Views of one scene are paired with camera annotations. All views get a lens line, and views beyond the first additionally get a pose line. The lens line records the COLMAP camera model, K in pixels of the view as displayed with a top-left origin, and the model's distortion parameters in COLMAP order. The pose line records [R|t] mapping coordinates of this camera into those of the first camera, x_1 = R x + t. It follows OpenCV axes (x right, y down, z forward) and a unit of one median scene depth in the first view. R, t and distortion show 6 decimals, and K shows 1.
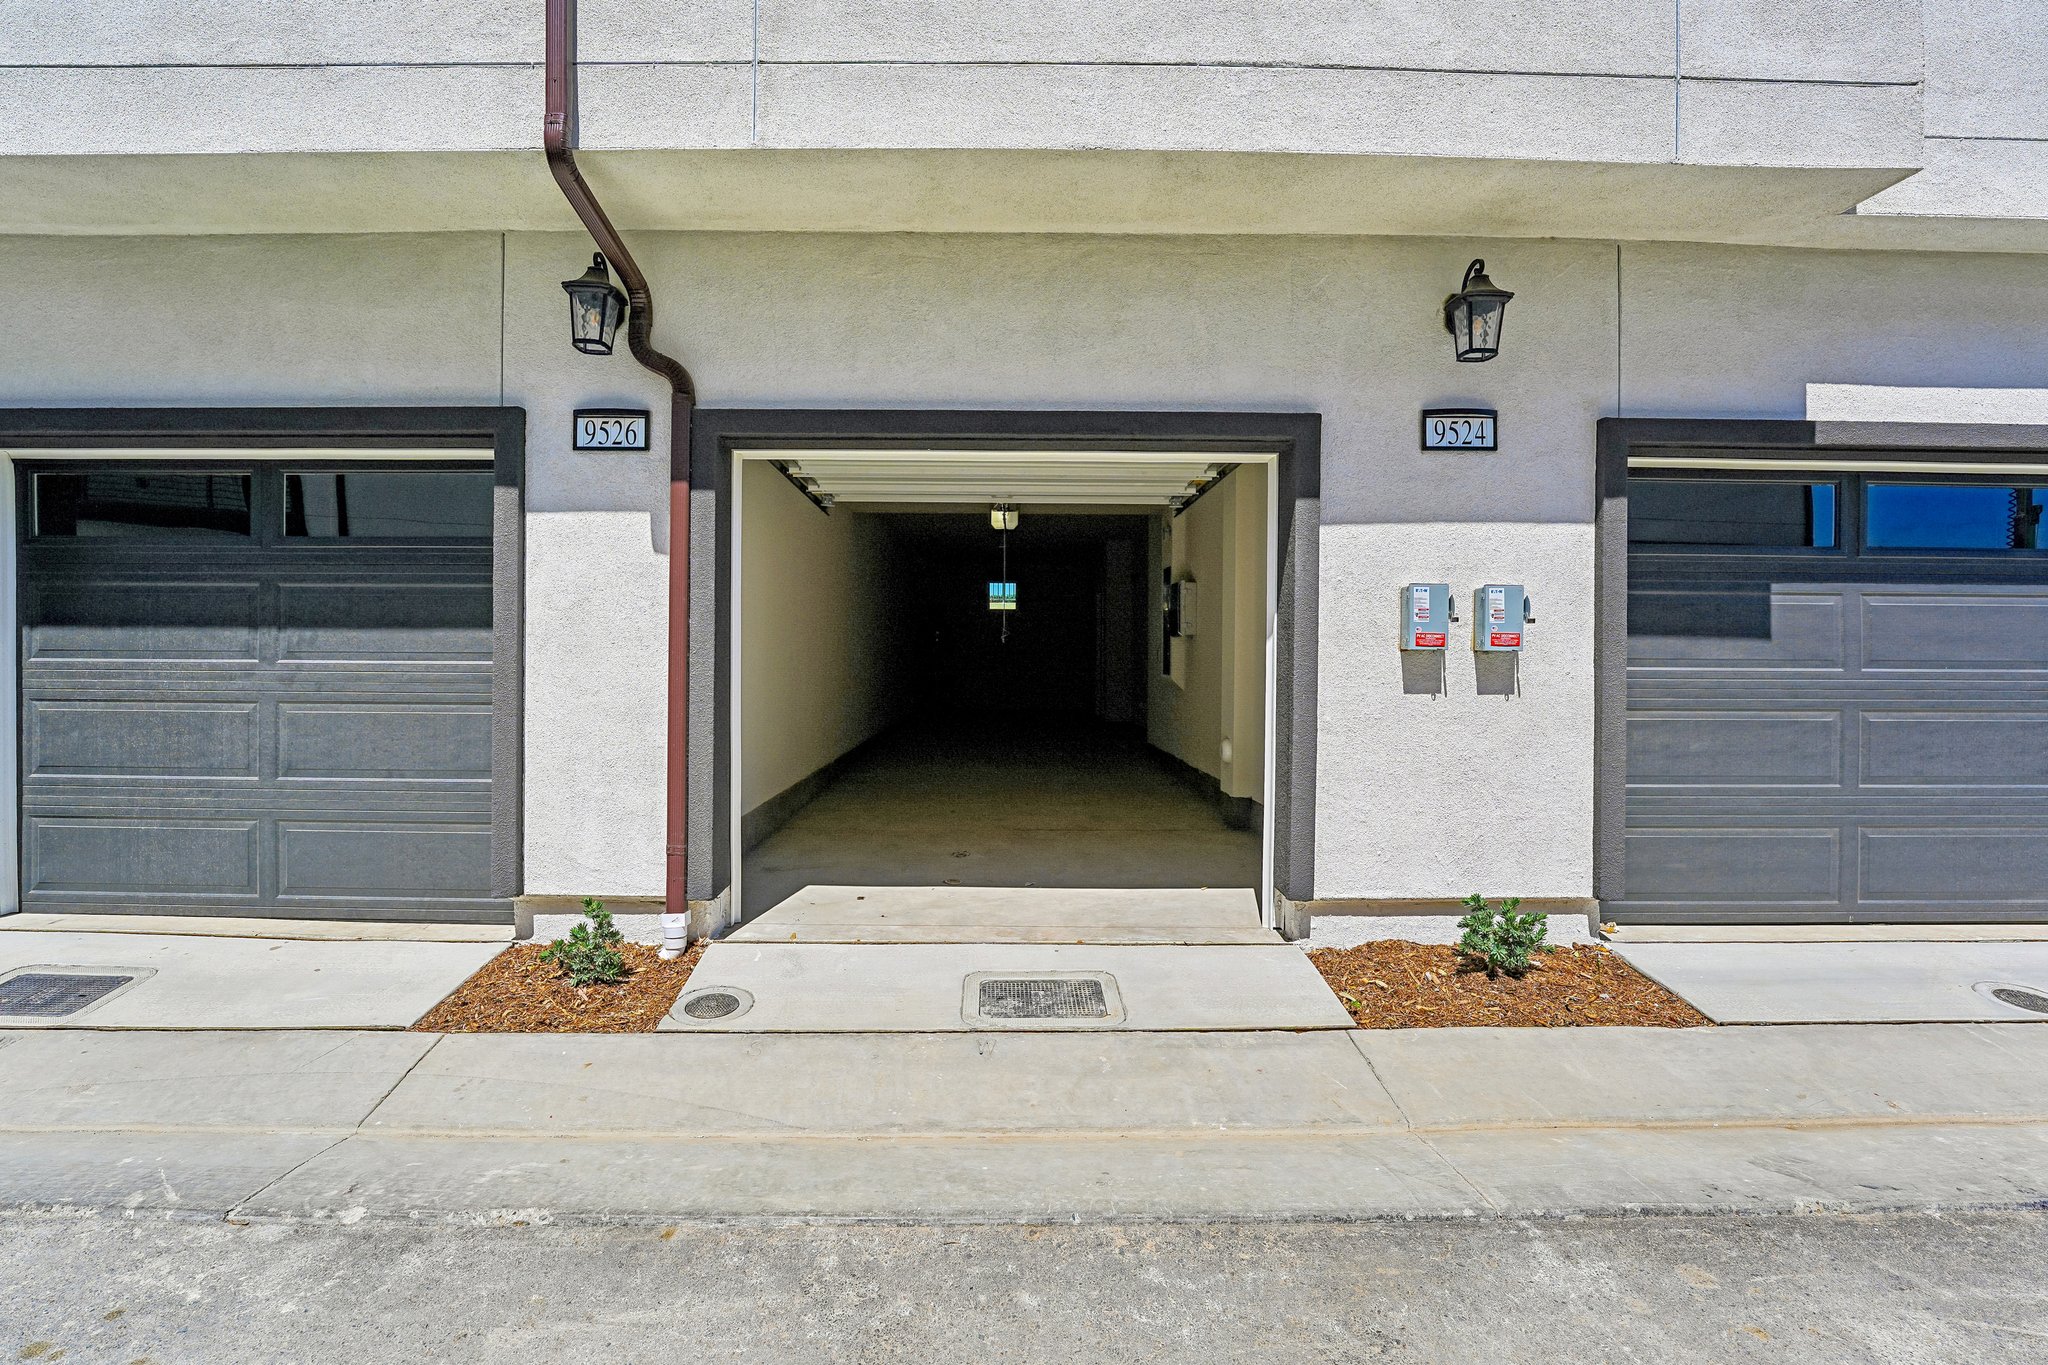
lens RADIAL K [[912.3, 0, 1004.1], [0, 912.3, 667.6], [0, 0, 1]] dist [-0.022796, 0.000738]
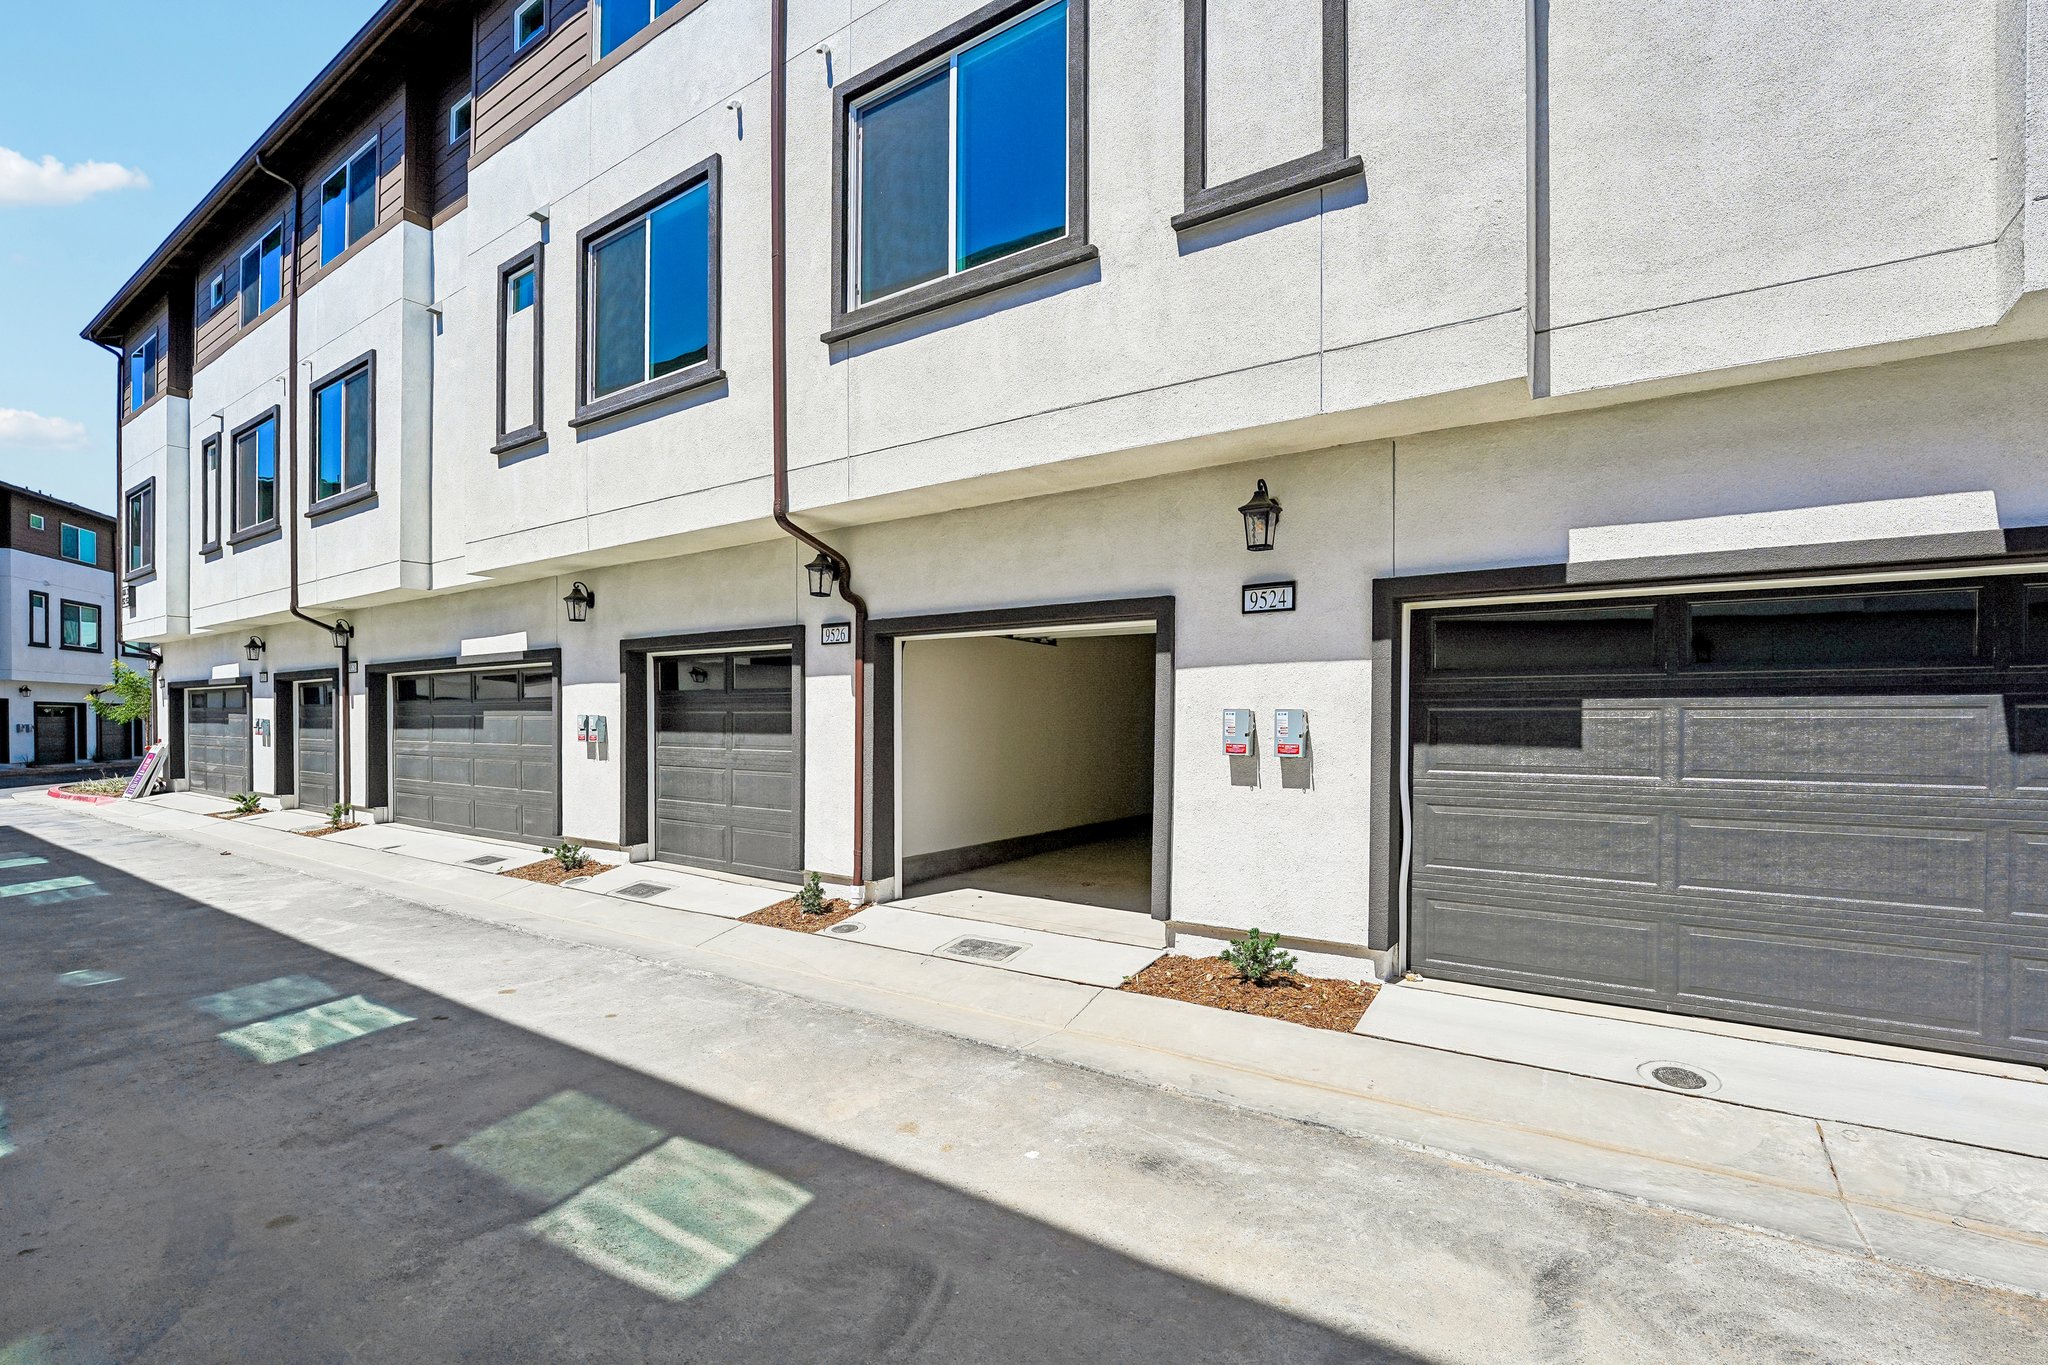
lens RADIAL K [[922.1, 0, 1017.8], [0, 922.1, 739.3], [0, 0, 1]] dist [-0.022182, 0.000201]
pose [[0.819356, 0.008676, -0.573219, 0.998358], [-0.003776, 0.999945, 0.009738, -0.056336], [0.573272, -0.005814, 0.819344, -0.380556]]
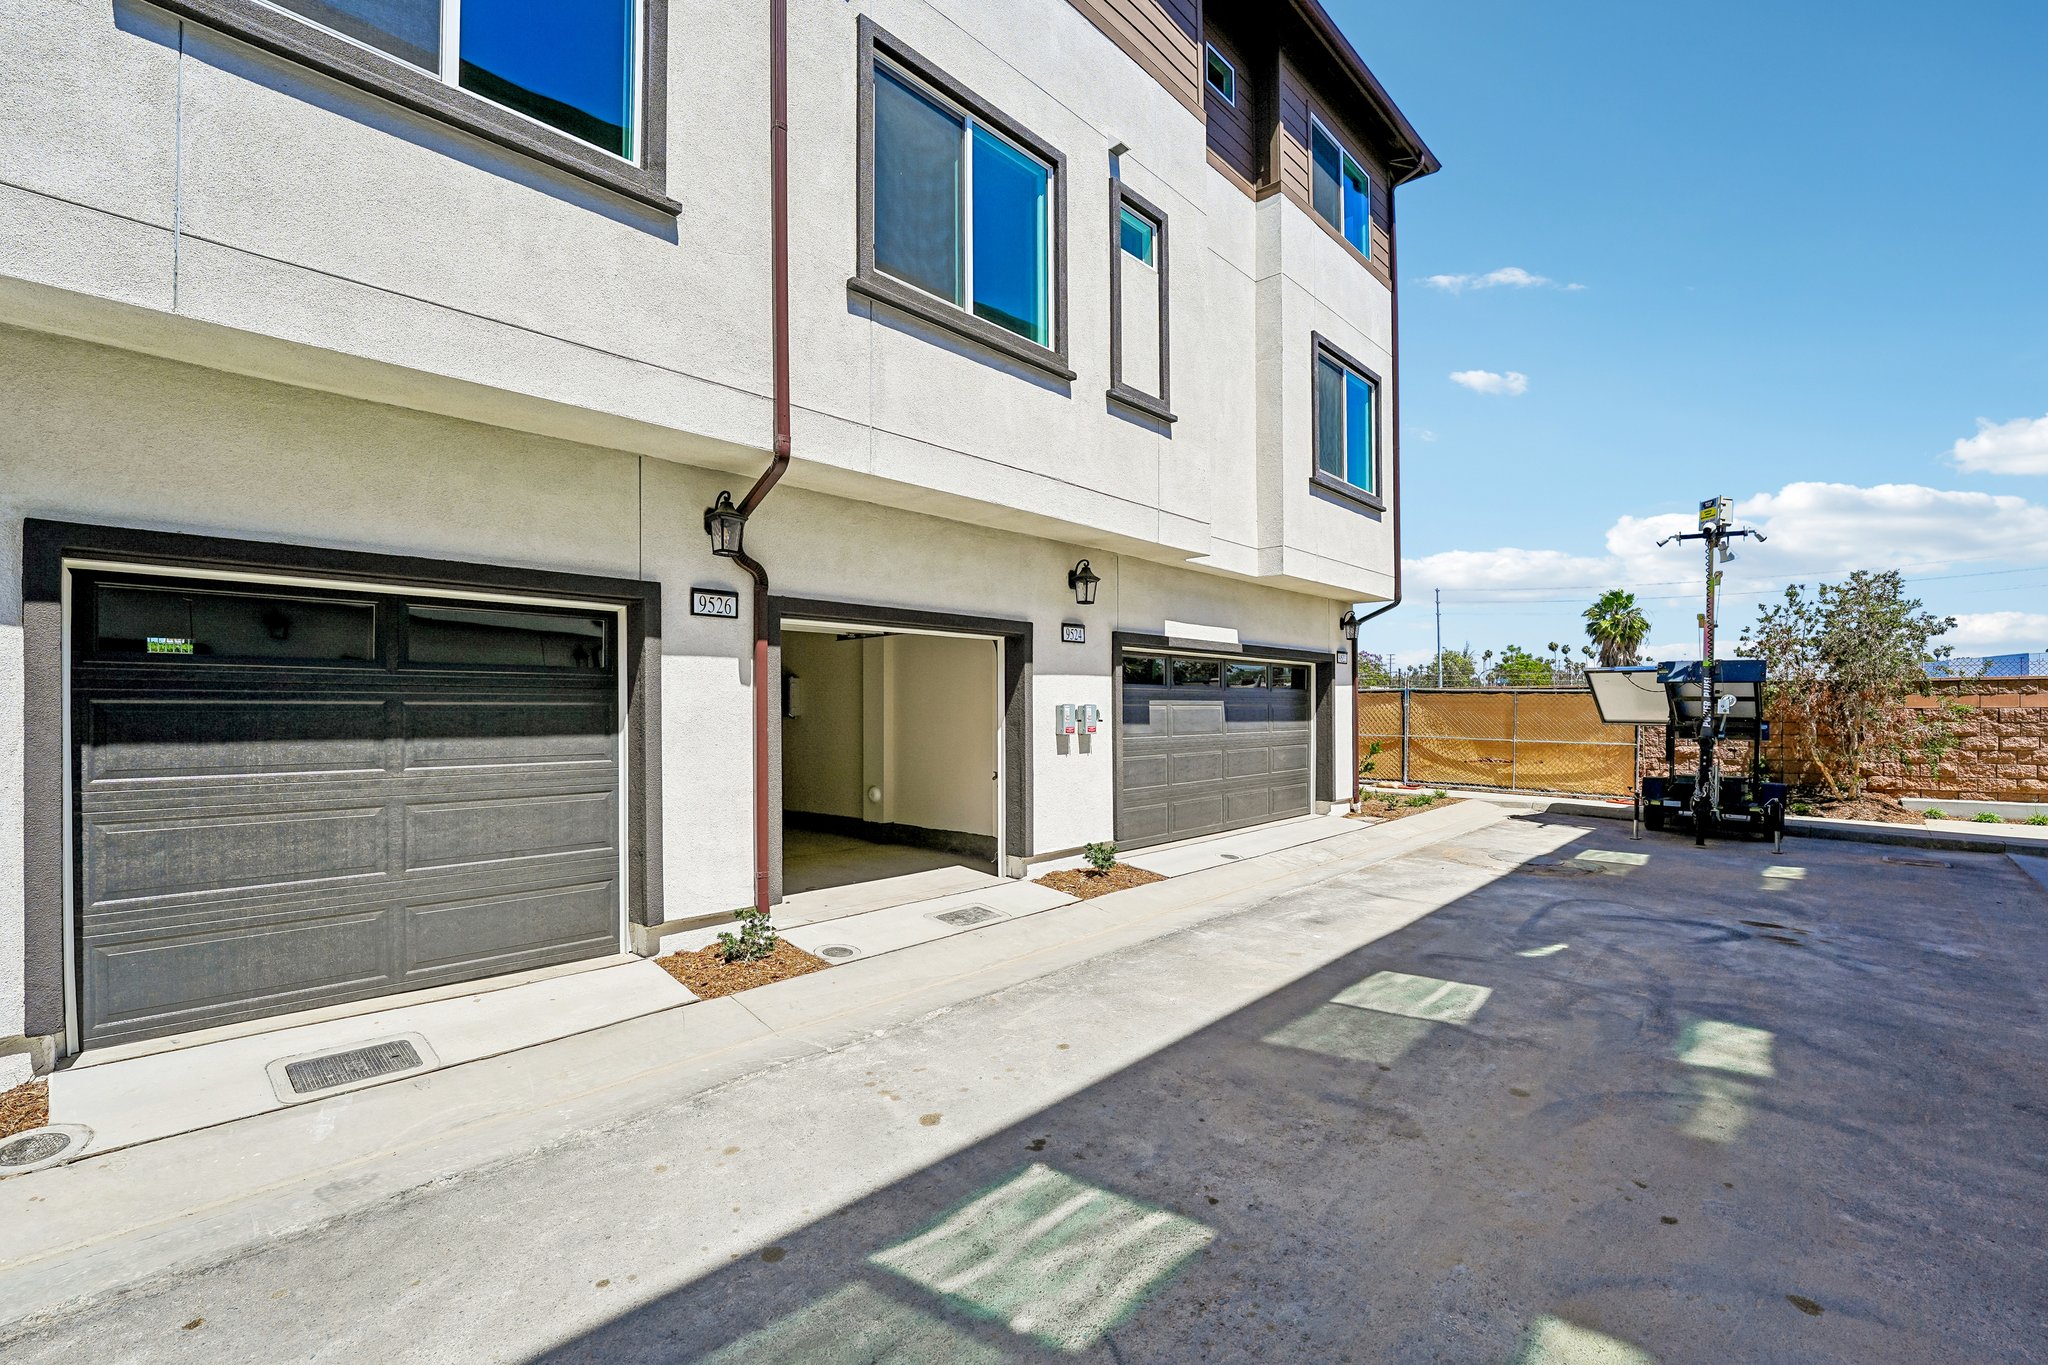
lens RADIAL K [[897.0, 0, 1030.9], [0, 897.0, 713.3], [0, 0, 1]] dist [-0.019762, -0.000558]
pose [[0.676170, -0.010040, 0.736677, -1.161324], [0.015040, 0.999887, -0.000177, -0.069832], [-0.736592, 0.011200, 0.676244, -0.385295]]
